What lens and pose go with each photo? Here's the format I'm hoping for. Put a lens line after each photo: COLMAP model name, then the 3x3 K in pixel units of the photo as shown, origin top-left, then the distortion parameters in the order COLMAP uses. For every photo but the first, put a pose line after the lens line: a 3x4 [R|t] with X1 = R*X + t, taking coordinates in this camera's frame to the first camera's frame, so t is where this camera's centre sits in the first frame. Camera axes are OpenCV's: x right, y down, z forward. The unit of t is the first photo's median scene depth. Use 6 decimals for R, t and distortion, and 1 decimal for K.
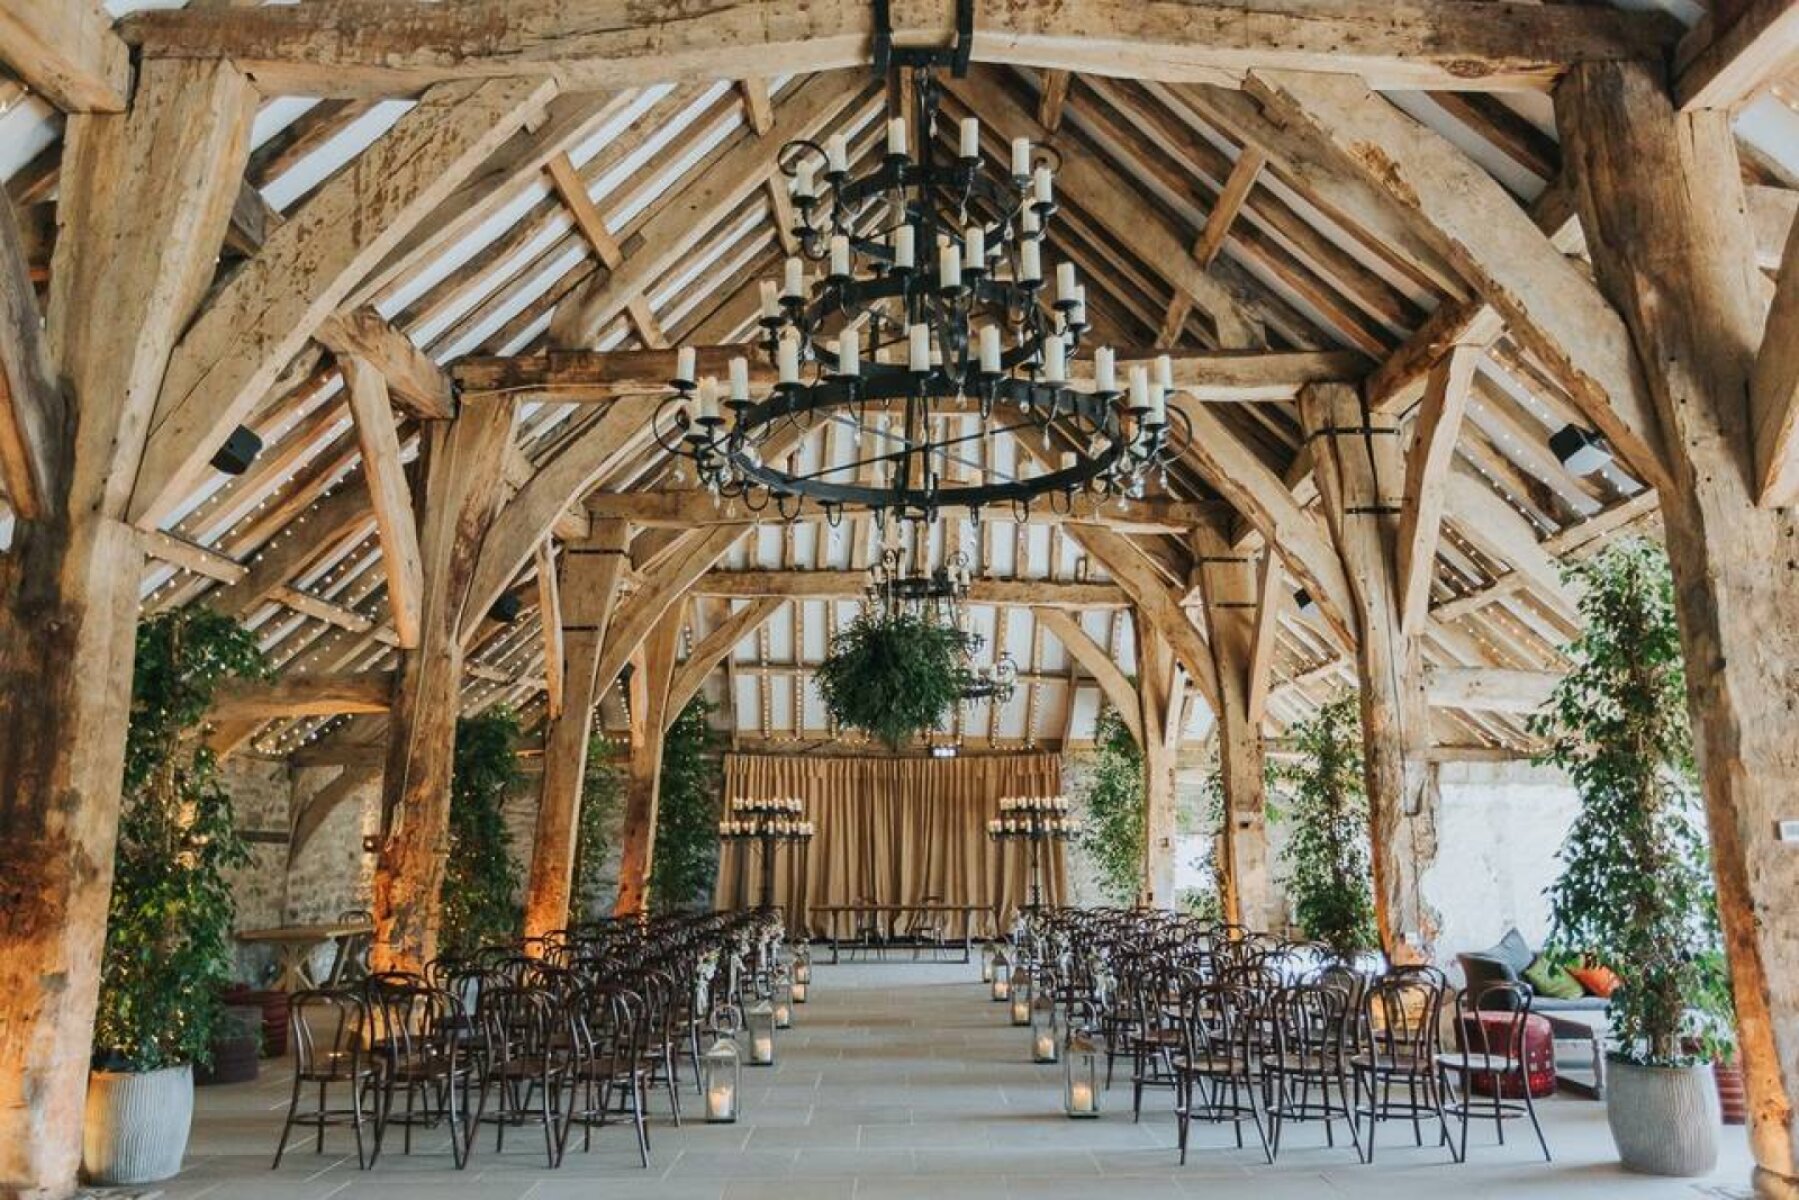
lens RADIAL K [[1070.8, 0, 898.7], [0, 1070.8, 595.9], [0, 0, 1]] dist [-0.000023, 0.000517]
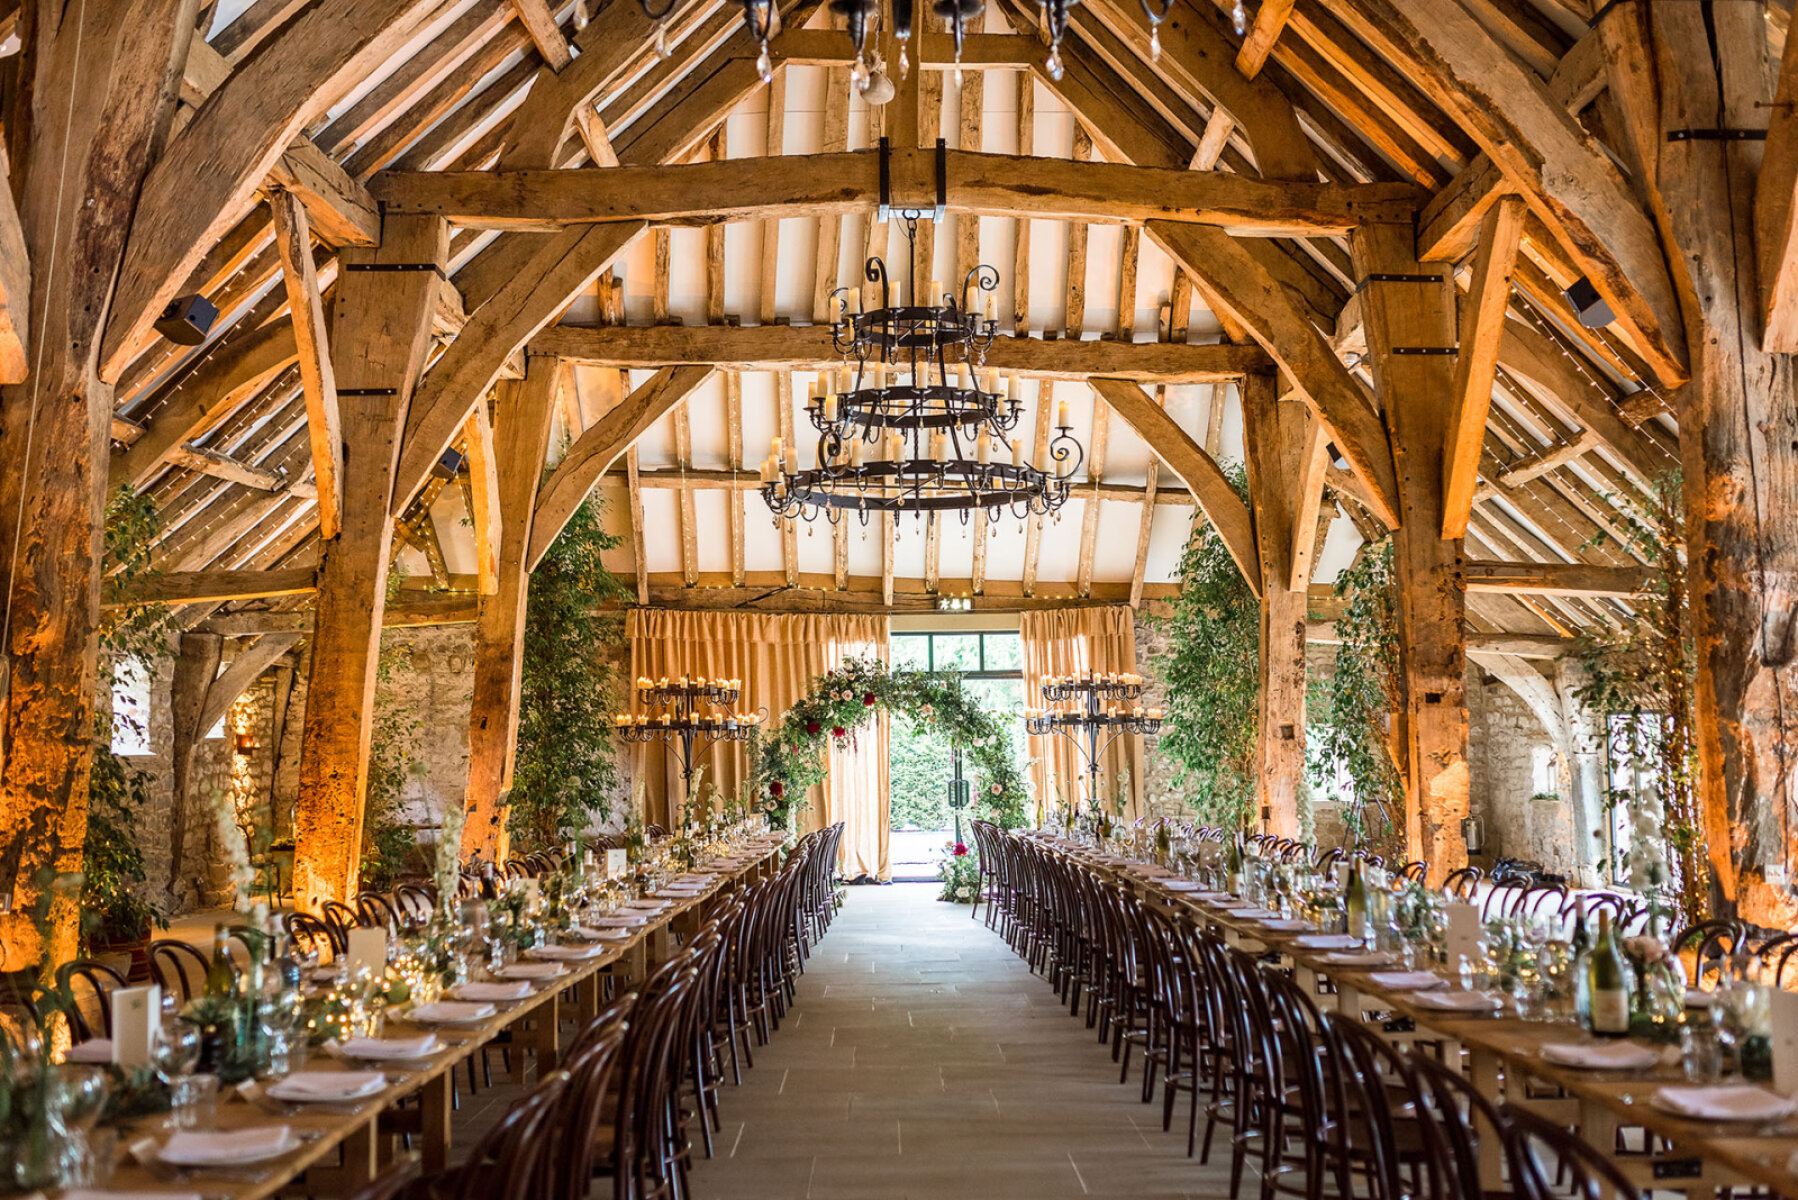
lens RADIAL K [[1070.2, 0, 898.2], [0, 1070.2, 595.9], [0, 0, 1]] dist [-0.000023, 0.000517]
pose [[0.999955, -0.009300, 0.001833, 0.005503], [0.009171, 0.998091, 0.061082, 0.104936], [-0.002398, -0.061062, 0.998131, 0.349722]]
